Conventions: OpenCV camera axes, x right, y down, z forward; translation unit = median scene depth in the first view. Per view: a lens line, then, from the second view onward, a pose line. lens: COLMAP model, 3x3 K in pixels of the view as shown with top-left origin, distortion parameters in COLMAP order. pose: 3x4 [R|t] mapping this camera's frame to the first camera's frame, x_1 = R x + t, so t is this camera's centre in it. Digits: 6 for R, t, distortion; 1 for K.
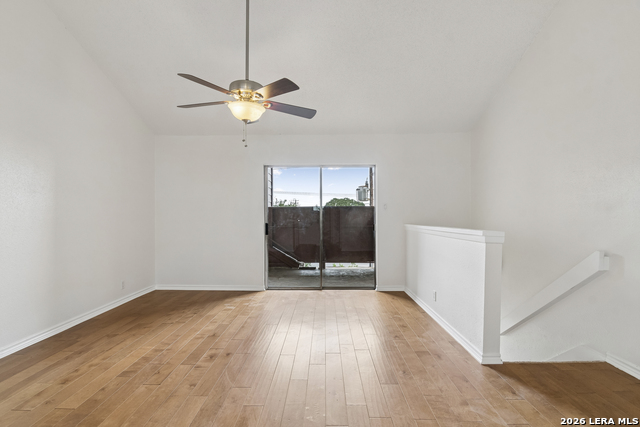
lens RADIAL K [[311.3, 0, 323.0], [0, 311.3, 213.6], [0, 0, 1]] dist [-0.000732, -0.005961]
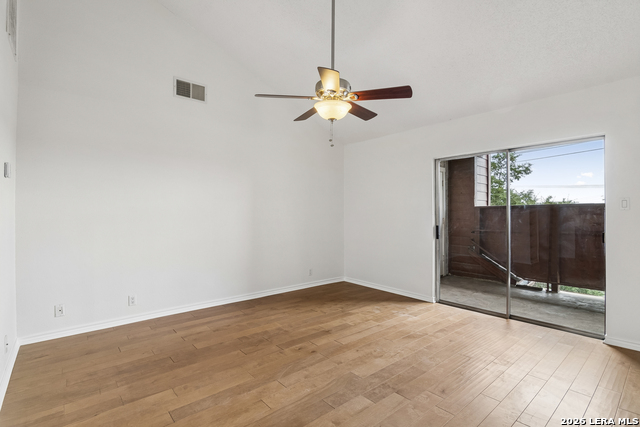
lens RADIAL K [[311.3, 0, 320.1], [0, 311.3, 212.3], [0, 0, 1]] dist [-0.000732, -0.005961]
pose [[0.653741, -0.002167, -0.756715, 0.335196], [-0.002096, 0.999987, -0.004674, -0.001546], [0.756715, 0.004642, 0.653728, 0.237789]]
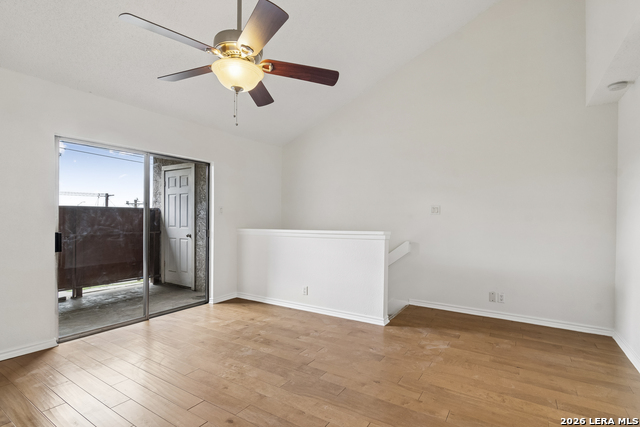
lens RADIAL K [[311.3, 0, 325.4], [0, 311.3, 219.0], [0, 0, 1]] dist [-0.000732, -0.005961]
pose [[0.519228, 0.004350, 0.854625, -0.541619], [-0.007682, 0.999970, -0.000423, 0.000896], [-0.854602, -0.006346, 0.519246, 0.320645]]
